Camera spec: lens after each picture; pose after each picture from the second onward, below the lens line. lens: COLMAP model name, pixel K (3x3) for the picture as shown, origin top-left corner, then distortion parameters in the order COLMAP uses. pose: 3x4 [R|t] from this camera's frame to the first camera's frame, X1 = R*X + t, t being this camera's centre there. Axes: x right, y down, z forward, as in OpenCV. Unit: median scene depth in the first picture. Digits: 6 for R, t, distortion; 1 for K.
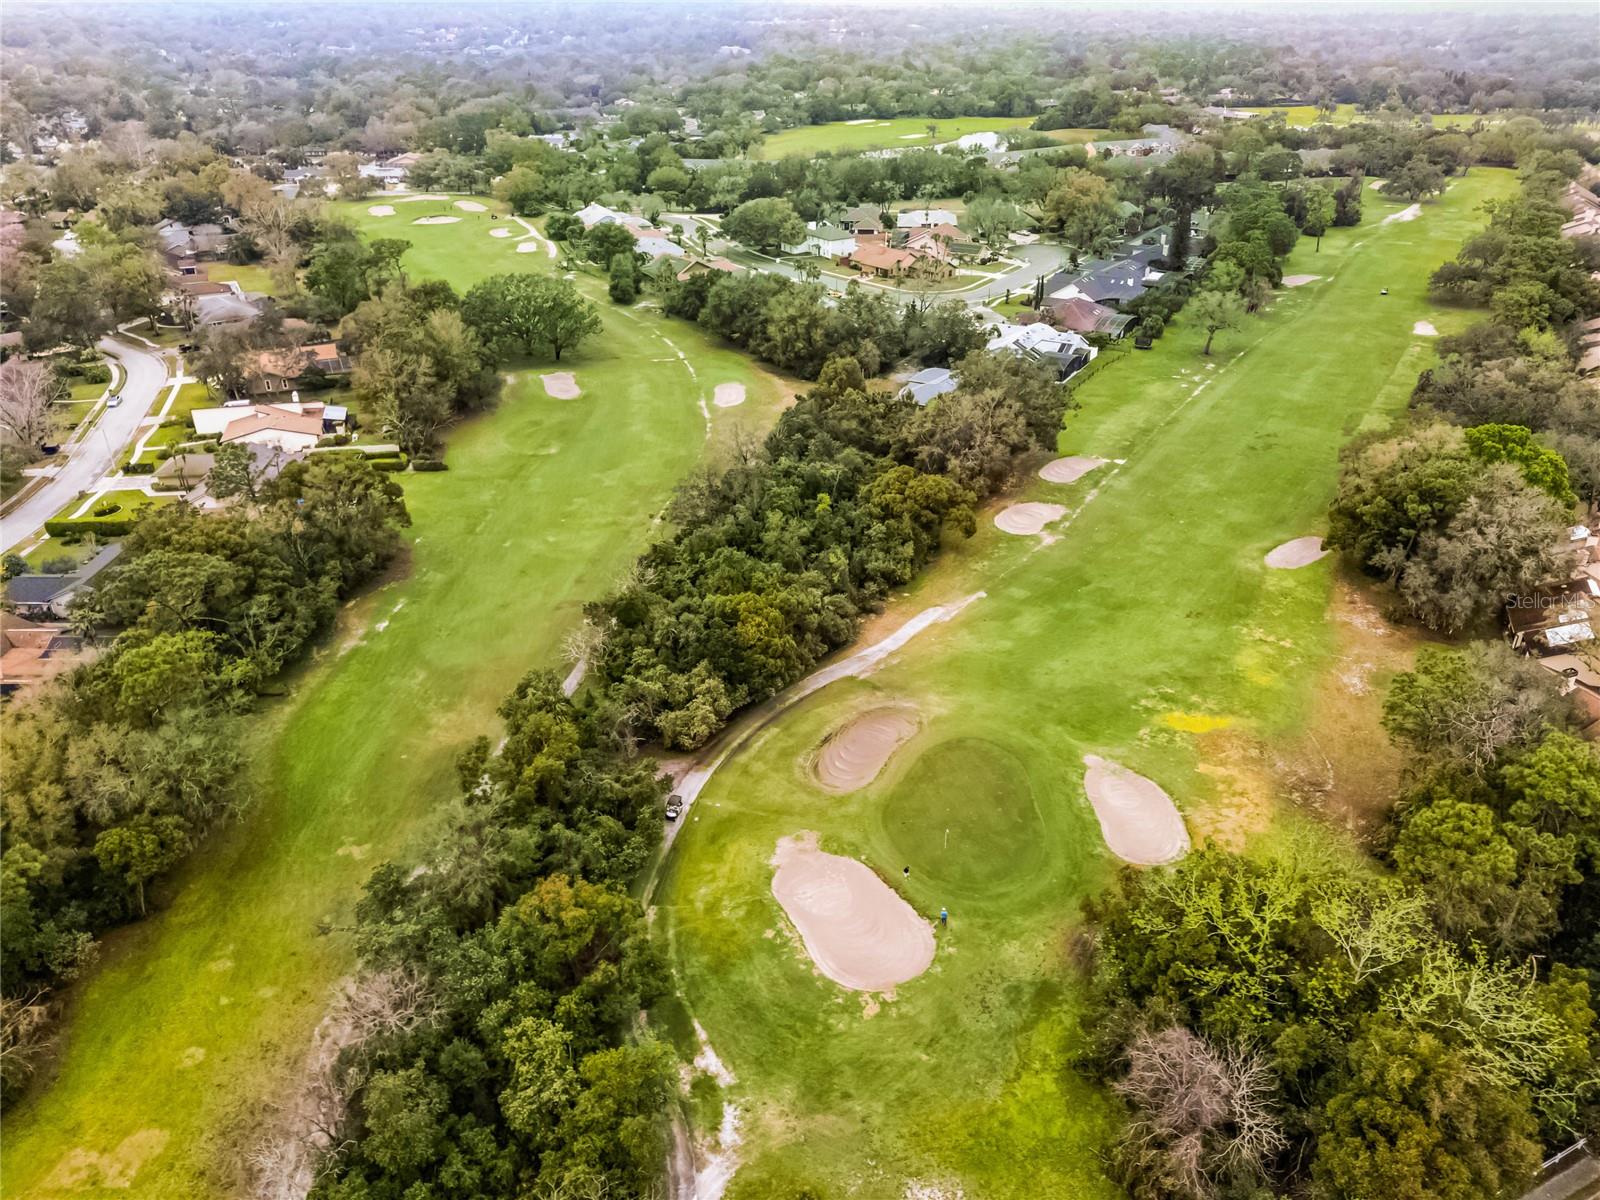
lens RADIAL K [[1177.6, 0, 803.3], [0, 1177.6, 595.1], [0, 0, 1]] dist [0.081191, -0.077062]
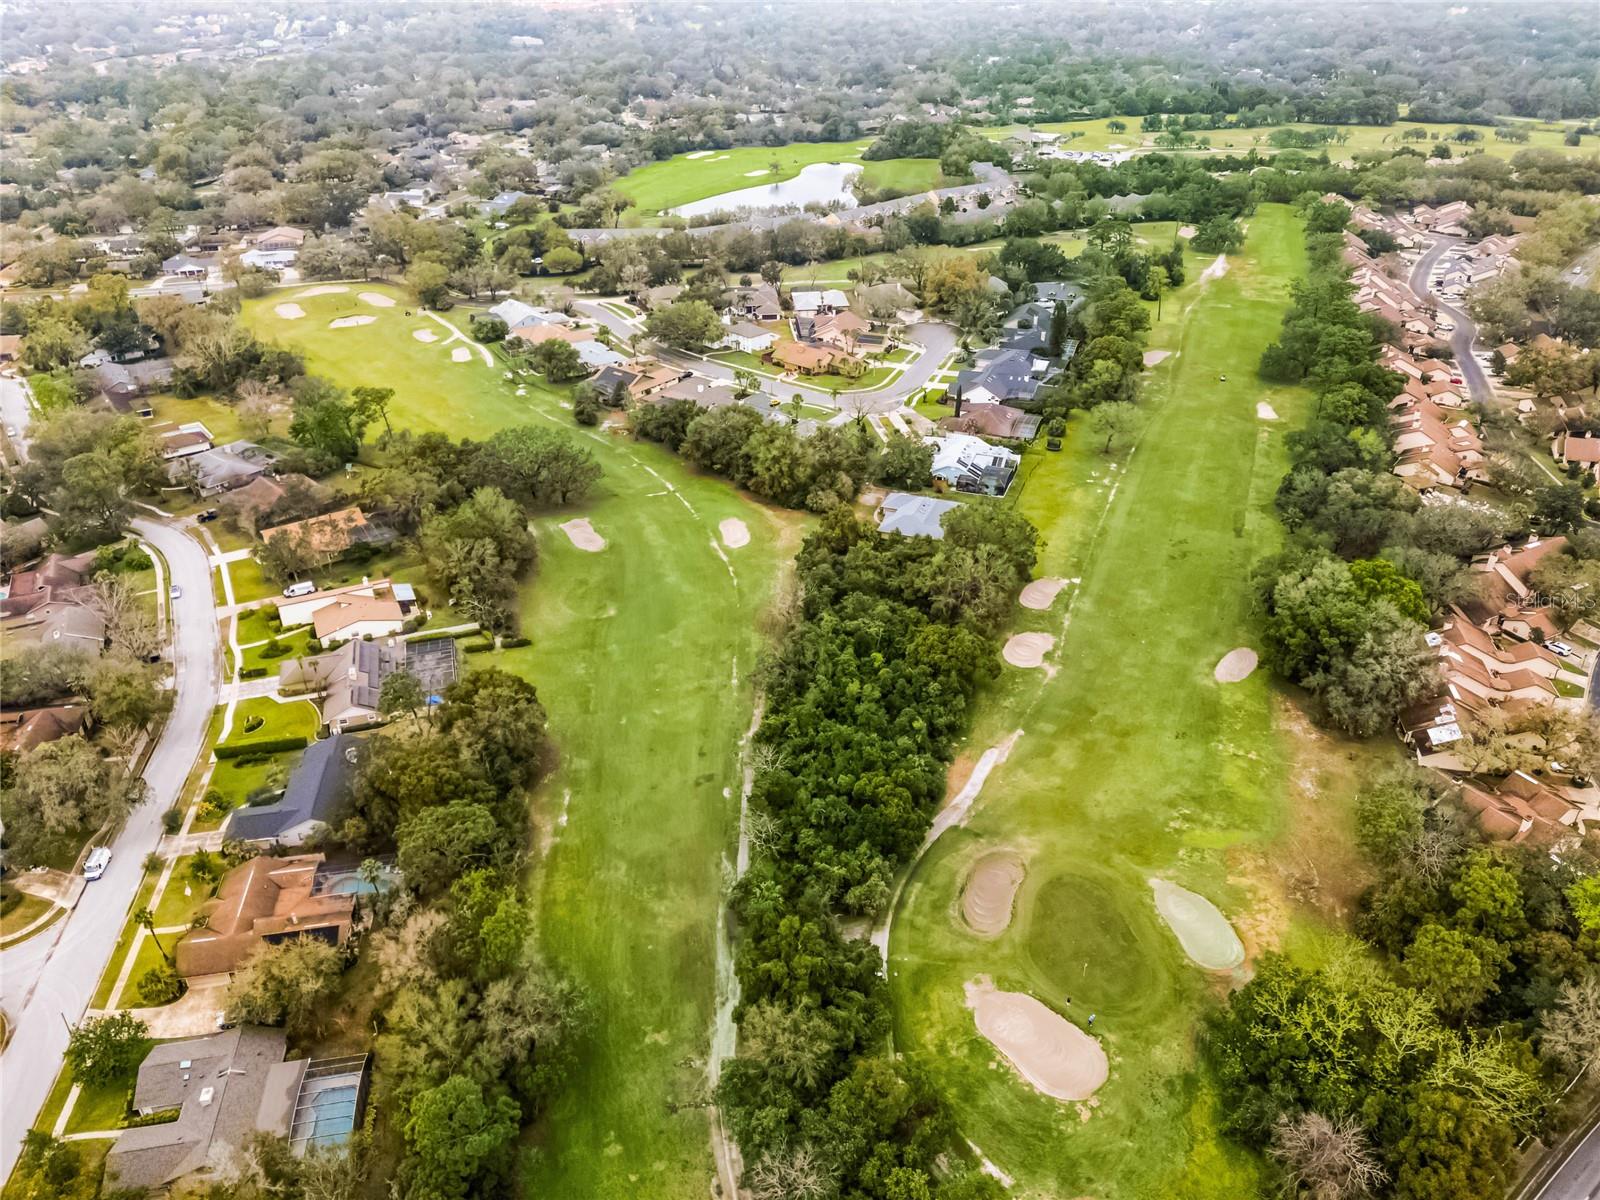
lens RADIAL K [[1177.6, 0, 803.3], [0, 1177.6, 595.1], [0, 0, 1]] dist [0.081191, -0.077062]
pose [[0.983018, -0.092106, 0.158719, -0.276090], [0.085875, 0.995258, 0.045692, -0.232458], [-0.162175, -0.031286, 0.986266, -0.228319]]
